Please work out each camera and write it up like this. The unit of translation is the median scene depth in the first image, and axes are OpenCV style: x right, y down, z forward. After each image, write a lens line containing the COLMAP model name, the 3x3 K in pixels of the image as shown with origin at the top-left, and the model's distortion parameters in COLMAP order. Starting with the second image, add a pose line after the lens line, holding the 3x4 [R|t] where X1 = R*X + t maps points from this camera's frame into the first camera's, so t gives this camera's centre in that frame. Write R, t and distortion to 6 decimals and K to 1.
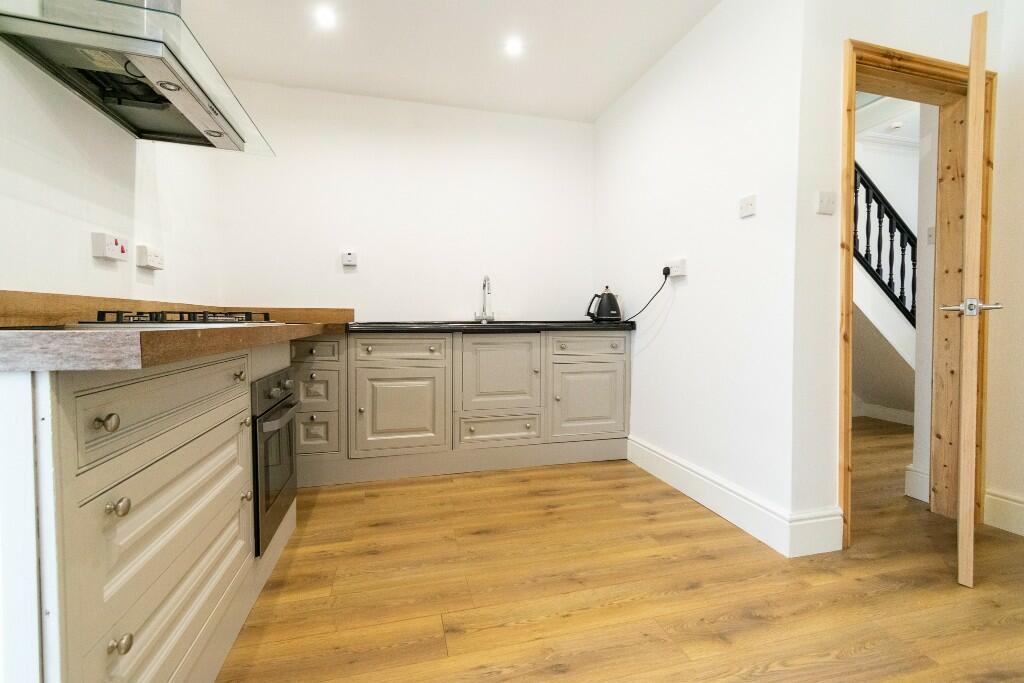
lens RADIAL K [[453.5, 0, 514.0], [0, 453.5, 336.6], [0, 0, 1]] dist [0.005324, -0.000962]
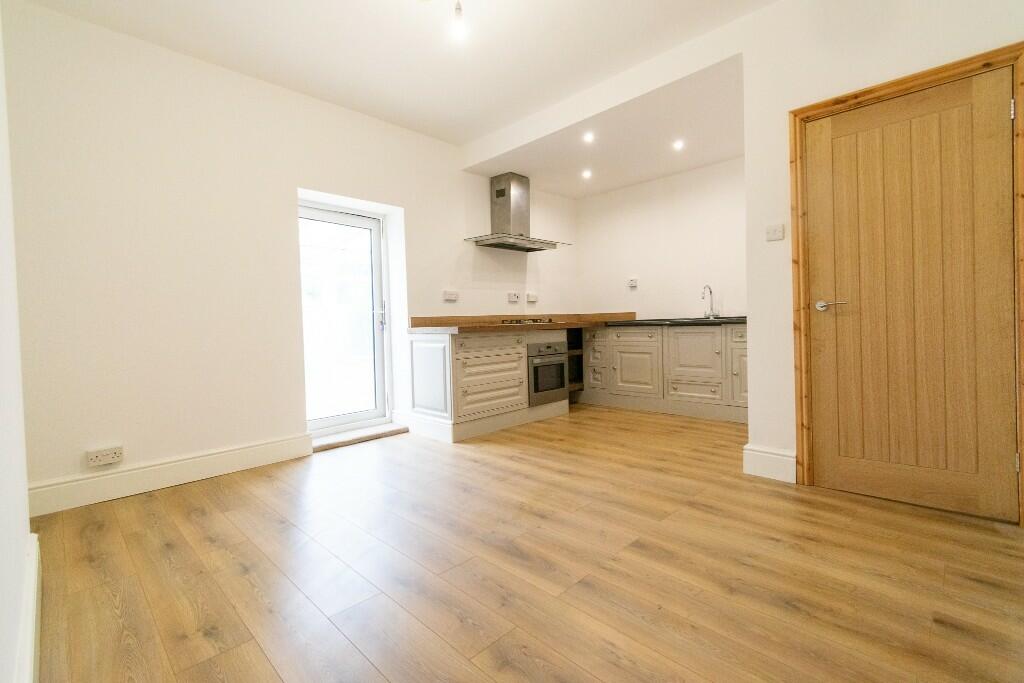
lens RADIAL K [[453.5, 0, 514.0], [0, 453.5, 336.6], [0, 0, 1]] dist [0.005324, -0.000962]
pose [[0.508199, 0.011815, -0.861159, 1.033829], [-0.000366, 0.999909, 0.013502, 0.008433], [0.861240, -0.006546, 0.508157, -0.291403]]
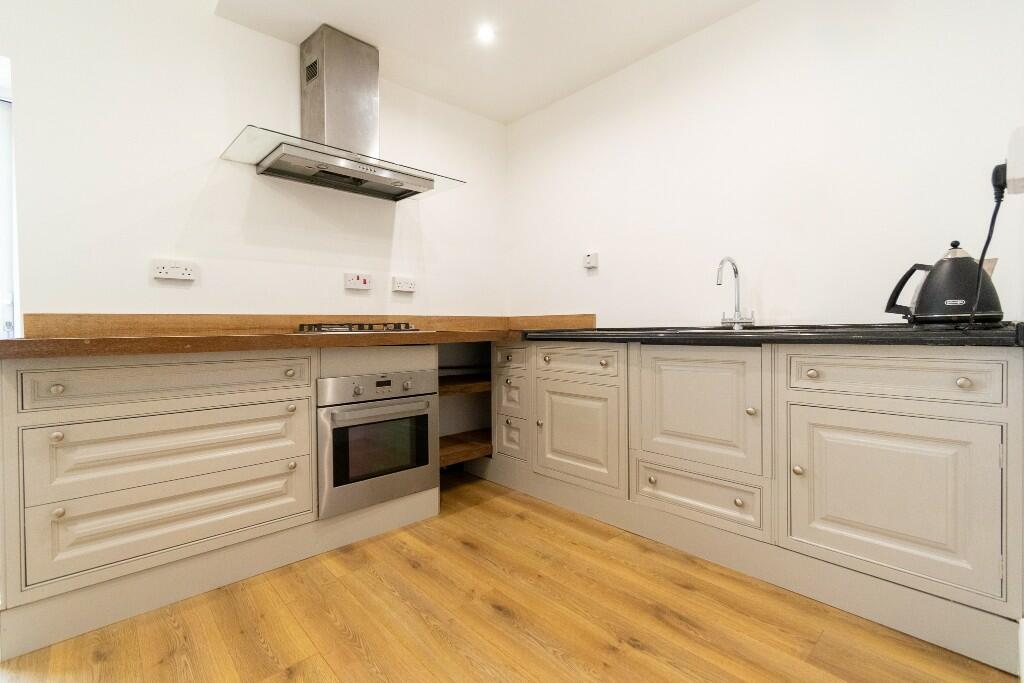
lens RADIAL K [[453.5, 0, 514.0], [0, 453.5, 336.6], [0, 0, 1]] dist [0.005324, -0.000962]
pose [[0.469929, 0.010853, -0.882637, 0.455372], [-0.018710, 0.999822, 0.002333, -0.017427], [0.882506, 0.015418, 0.470049, 0.502913]]
